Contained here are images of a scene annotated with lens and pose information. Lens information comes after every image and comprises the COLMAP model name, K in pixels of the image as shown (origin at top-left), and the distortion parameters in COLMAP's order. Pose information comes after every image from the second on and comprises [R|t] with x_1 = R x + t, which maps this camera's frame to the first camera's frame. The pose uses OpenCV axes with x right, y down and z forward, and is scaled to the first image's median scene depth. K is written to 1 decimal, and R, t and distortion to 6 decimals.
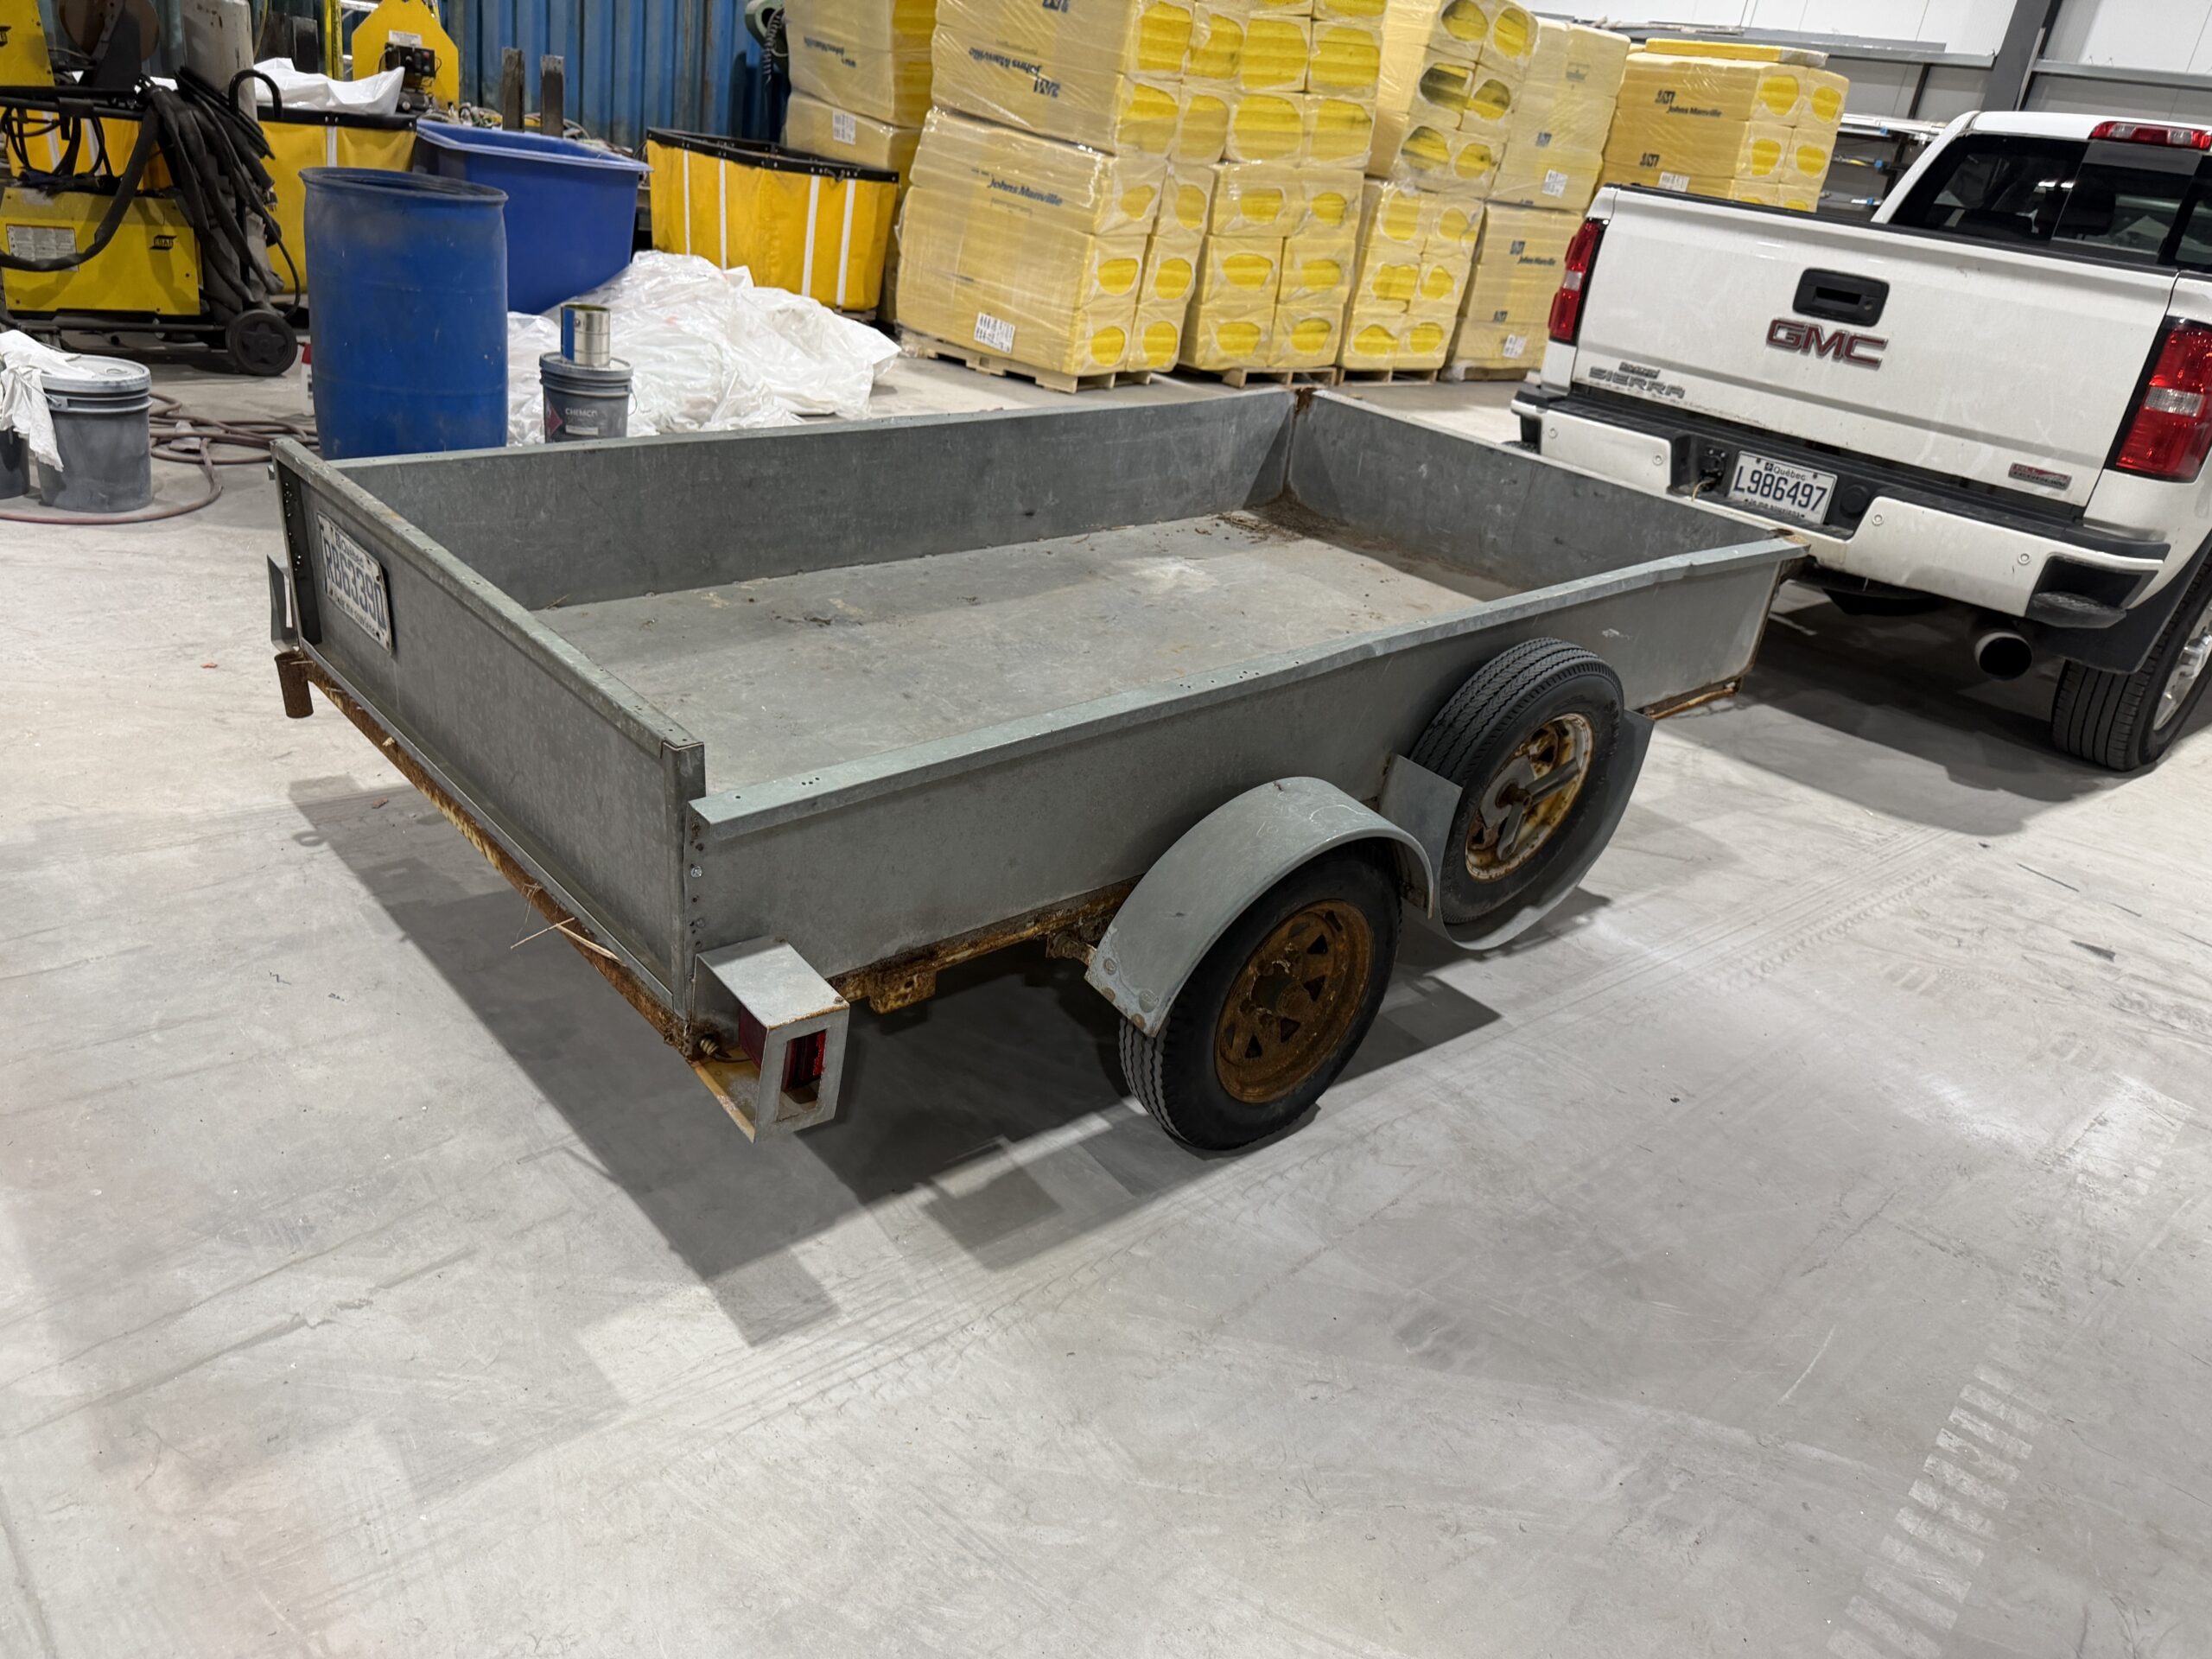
lens RADIAL K [[1574.2, 0, 1105.7], [0, 1574.2, 815.4], [0, 0, 1]] dist [0.029411, -0.035759]
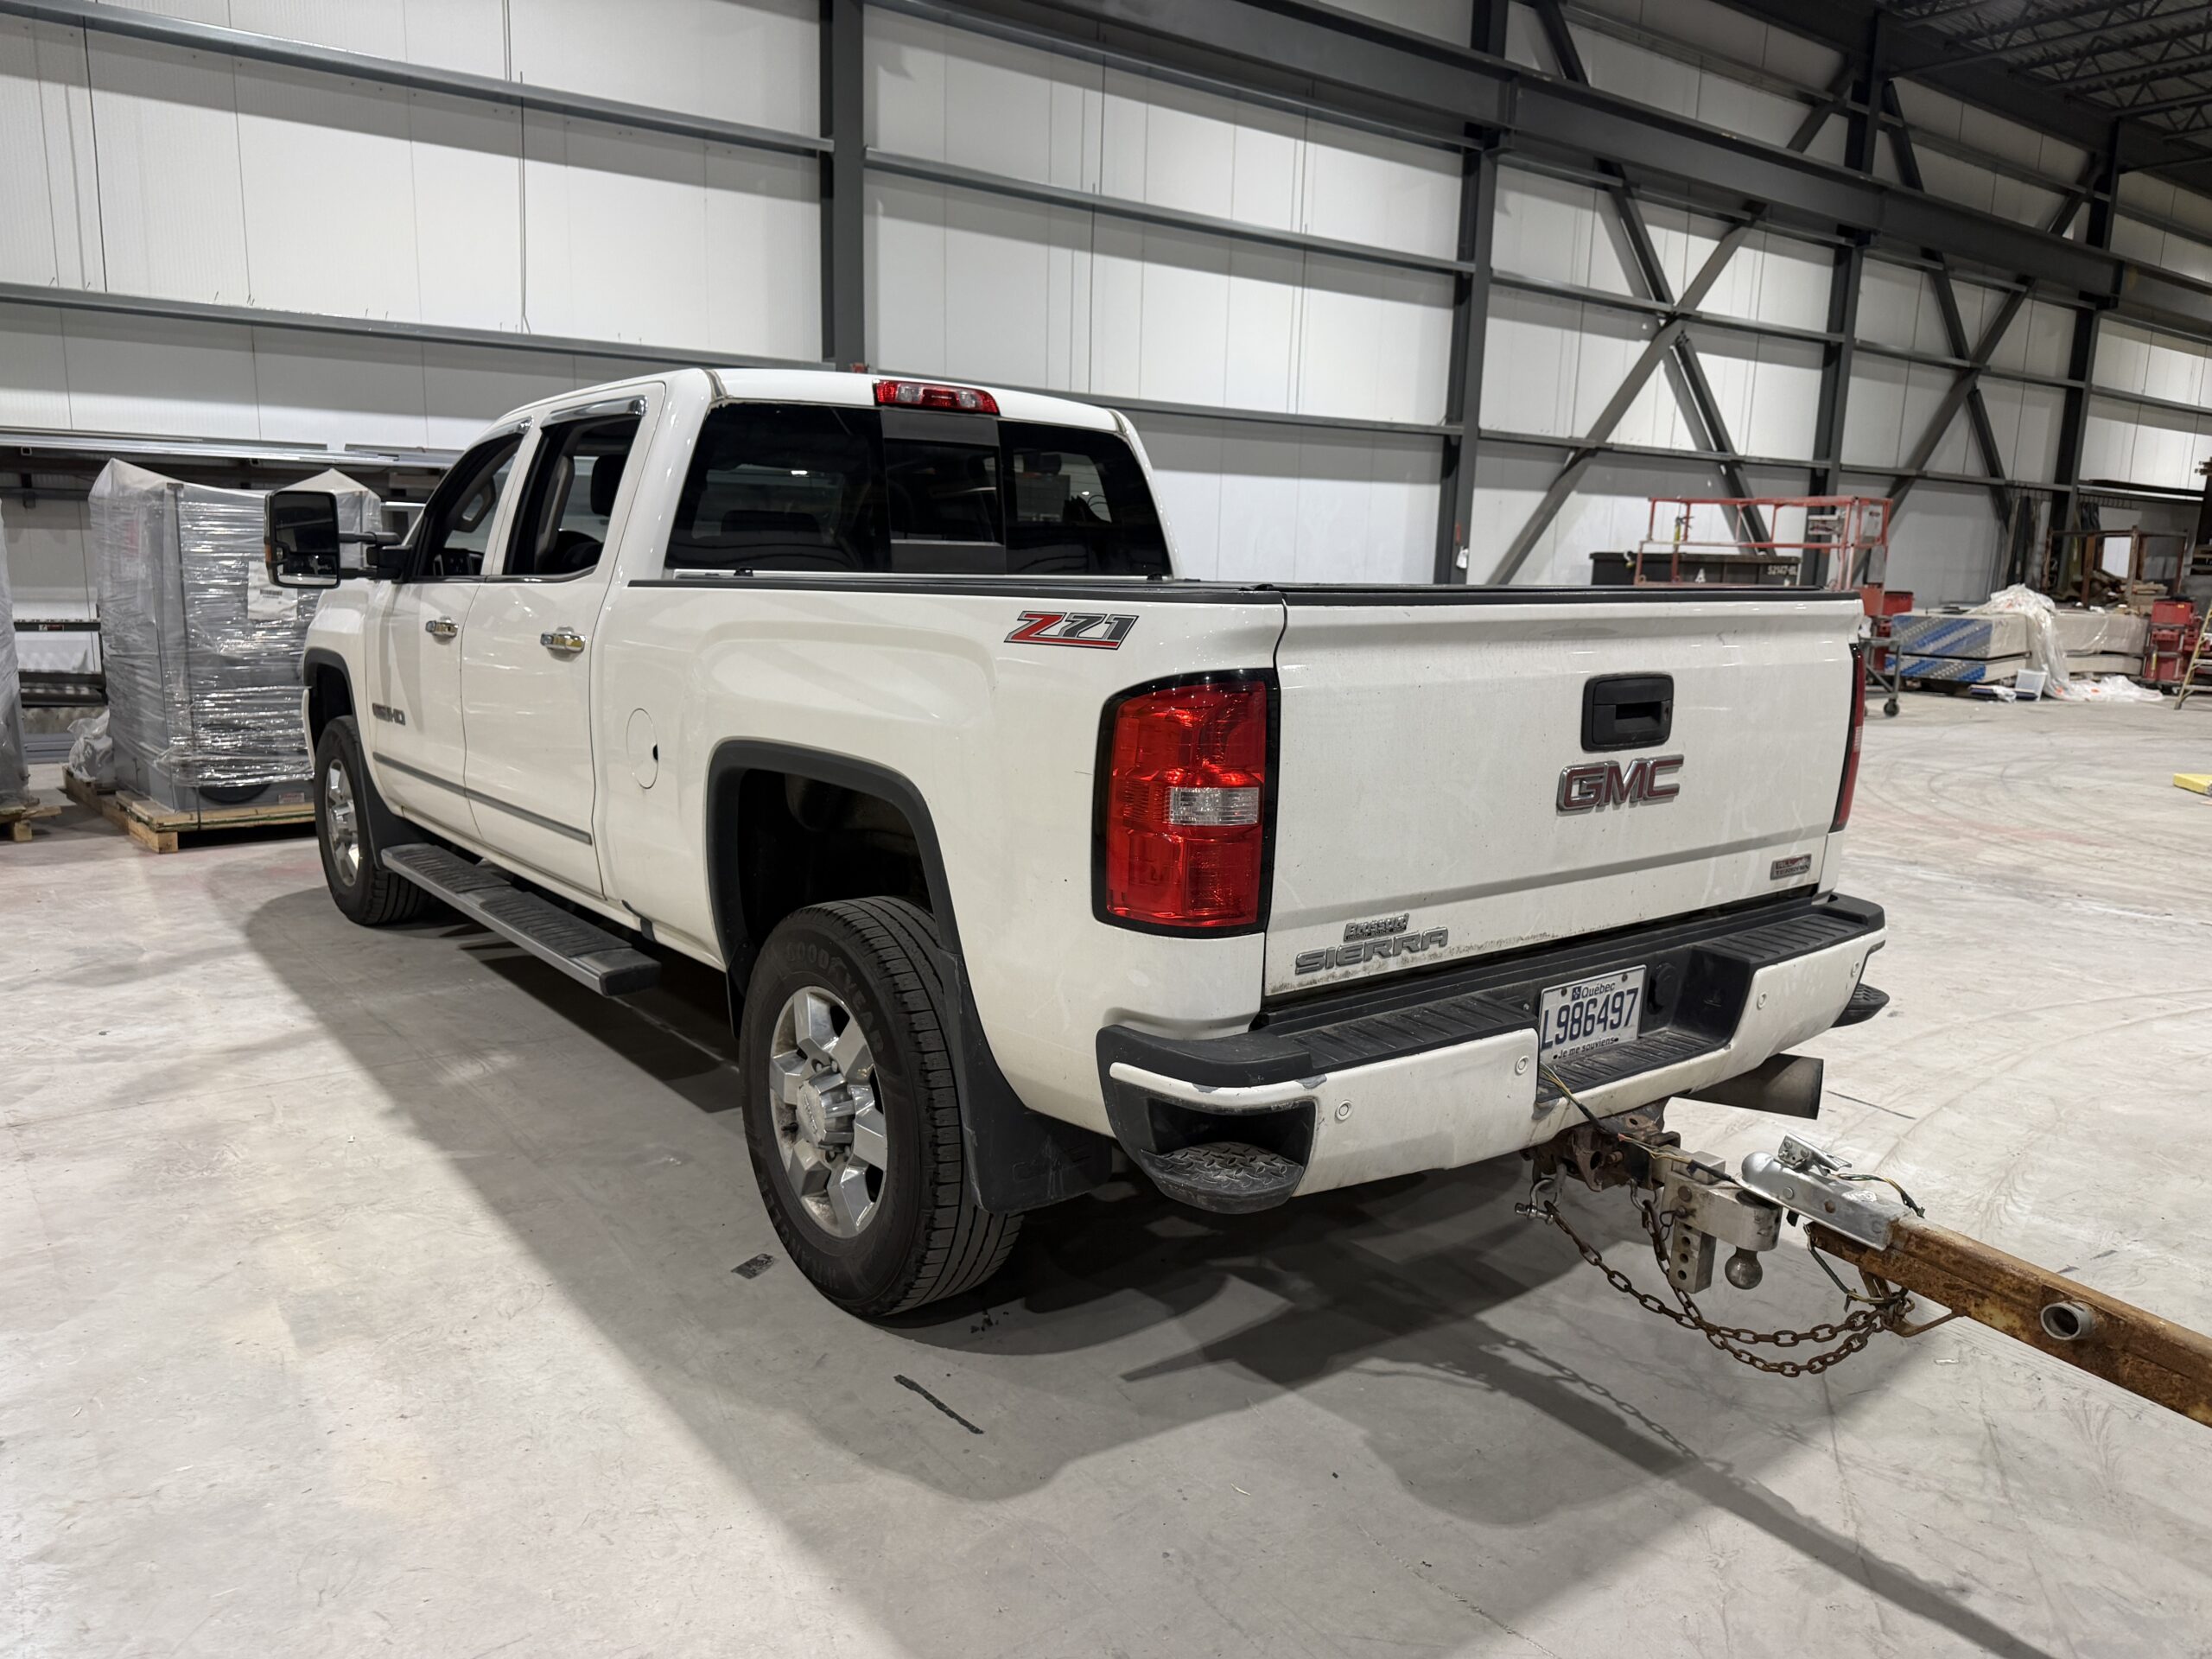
lens RADIAL K [[1574.2, 0, 1093.3], [0, 1574.2, 845.2], [0, 0, 1]] dist [0.029411, -0.035759]
pose [[0.108068, -0.324875, 0.939563, -0.130157], [0.398338, 0.880064, 0.258485, -0.470059], [-0.910850, 0.346329, 0.224517, 0.964477]]
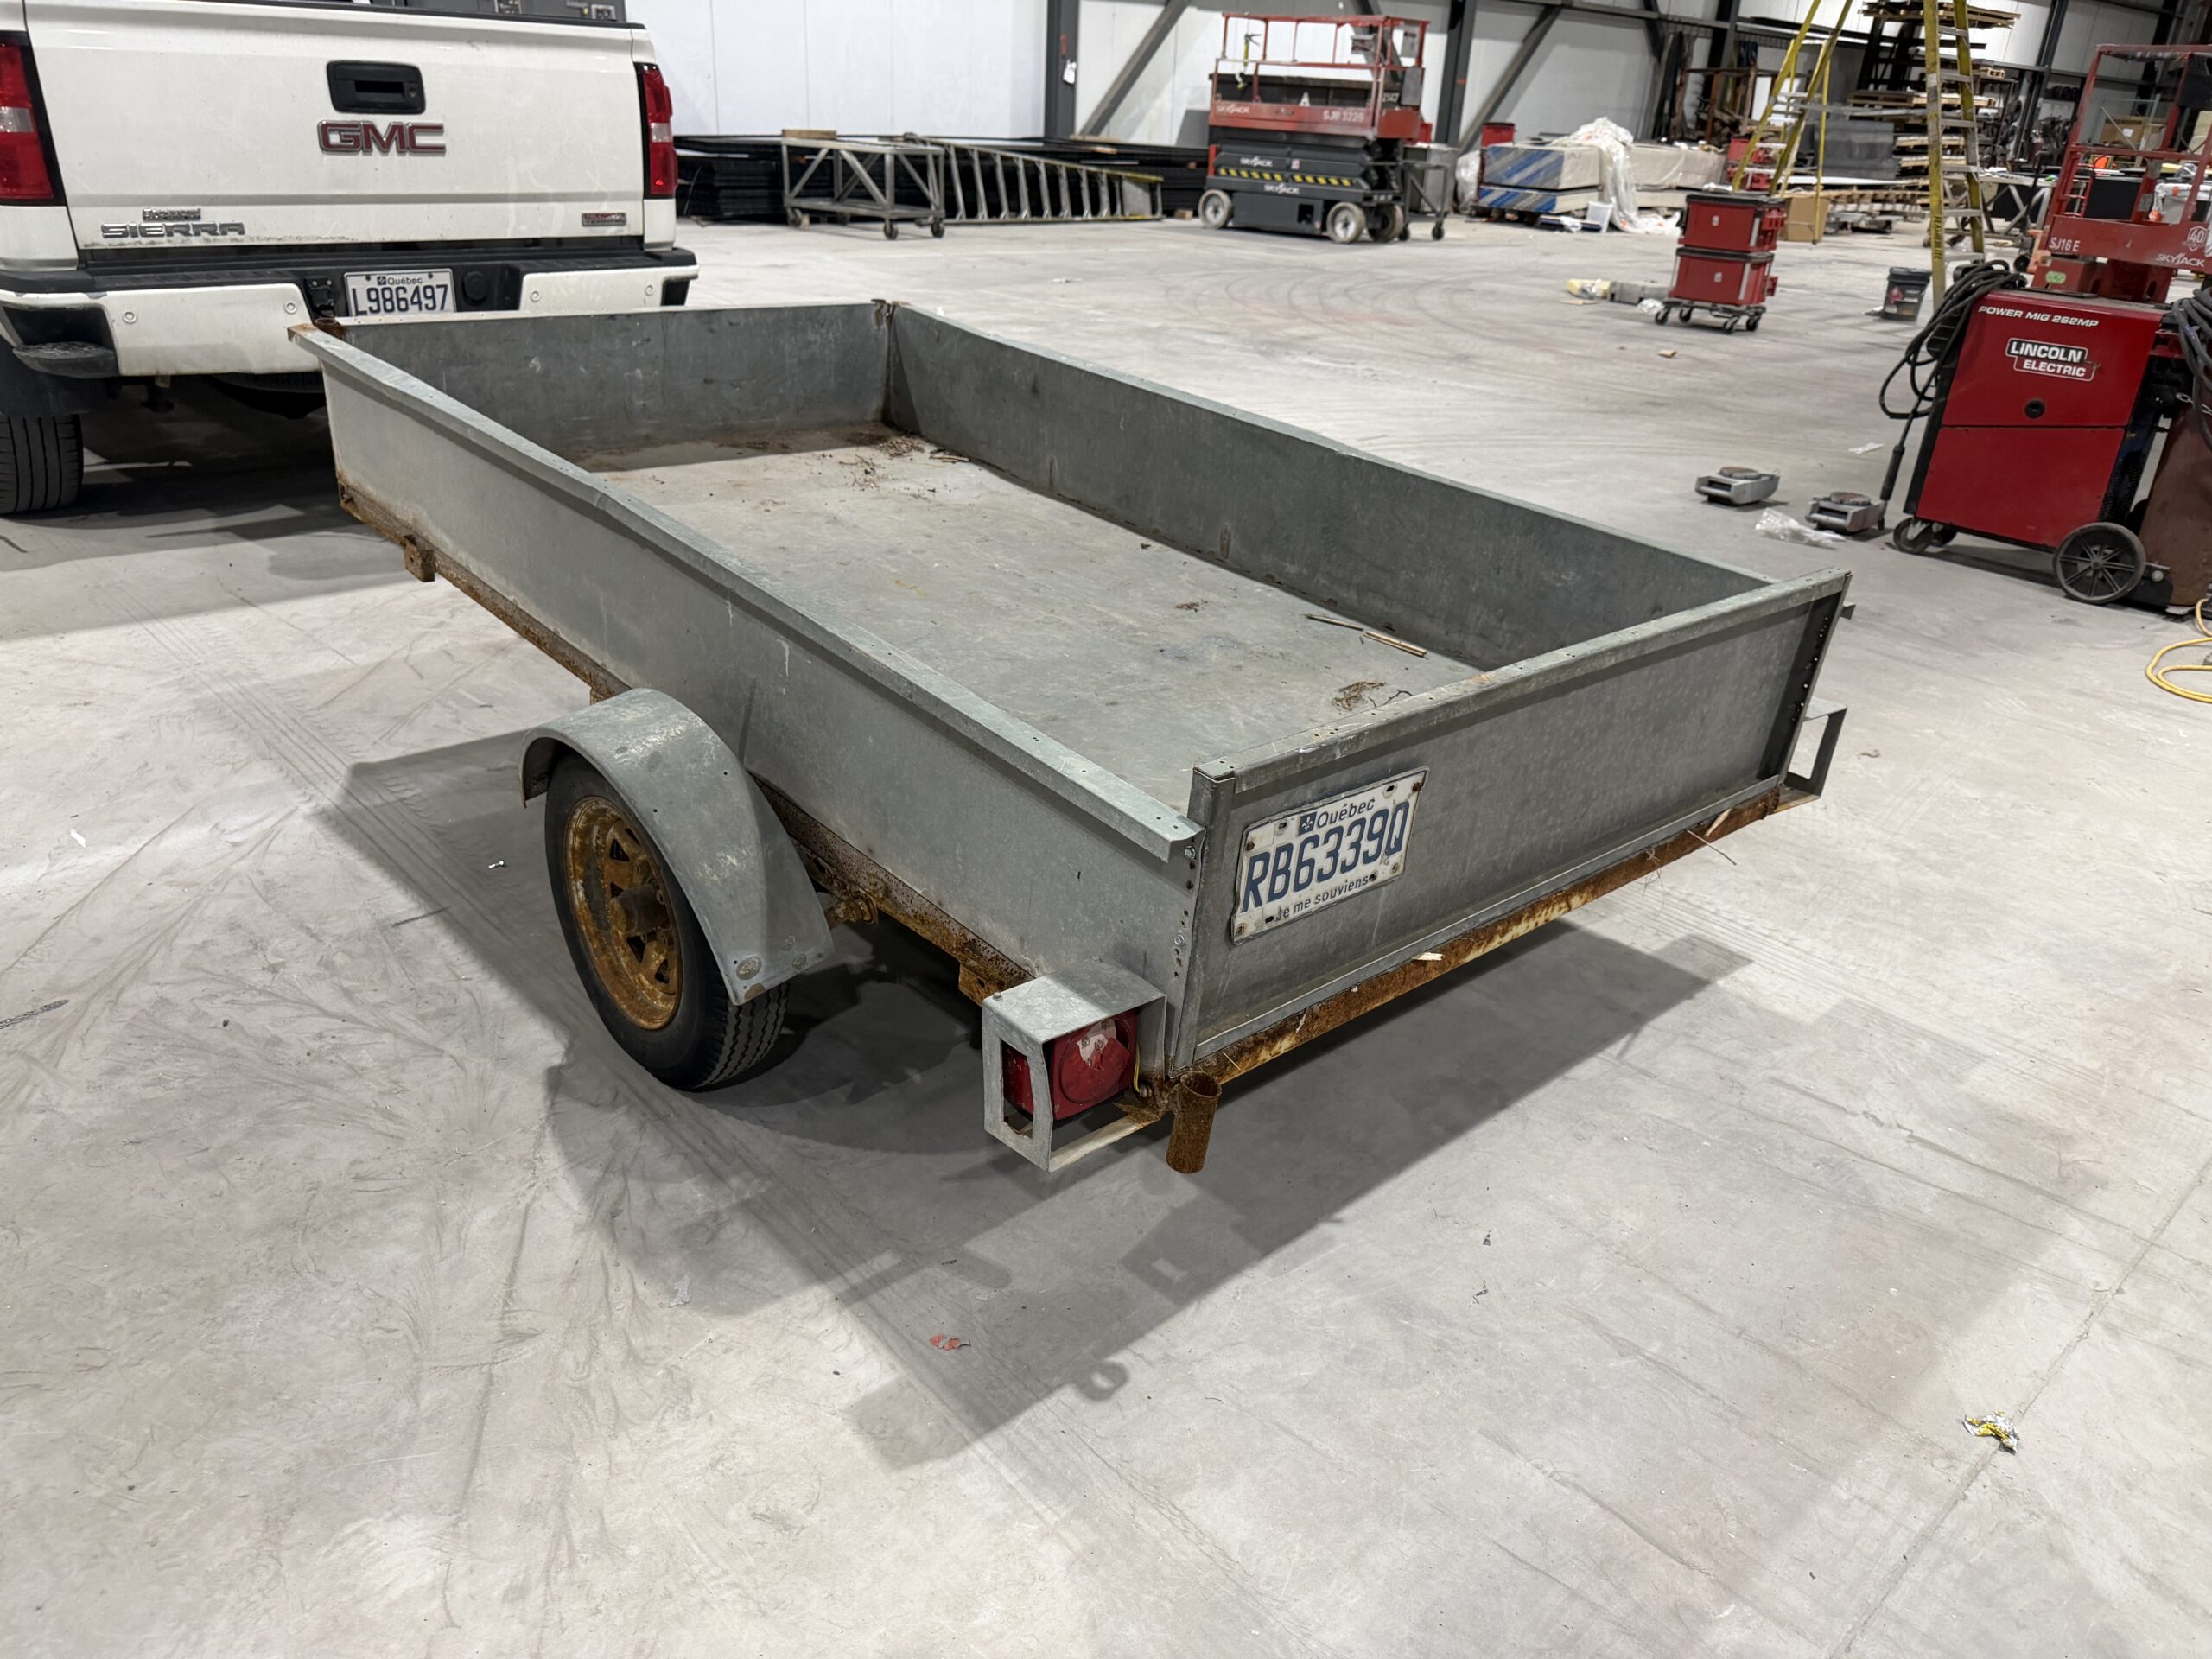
lens RADIAL K [[1574.2, 0, 1109.6], [0, 1574.2, 836.4], [0, 0, 1]] dist [0.029411, -0.035759]
pose [[0.002608, -0.555718, 0.831367, -0.532717], [0.363994, 0.774866, 0.516809, -0.280128], [-0.931398, 0.301265, 0.204299, 0.473436]]
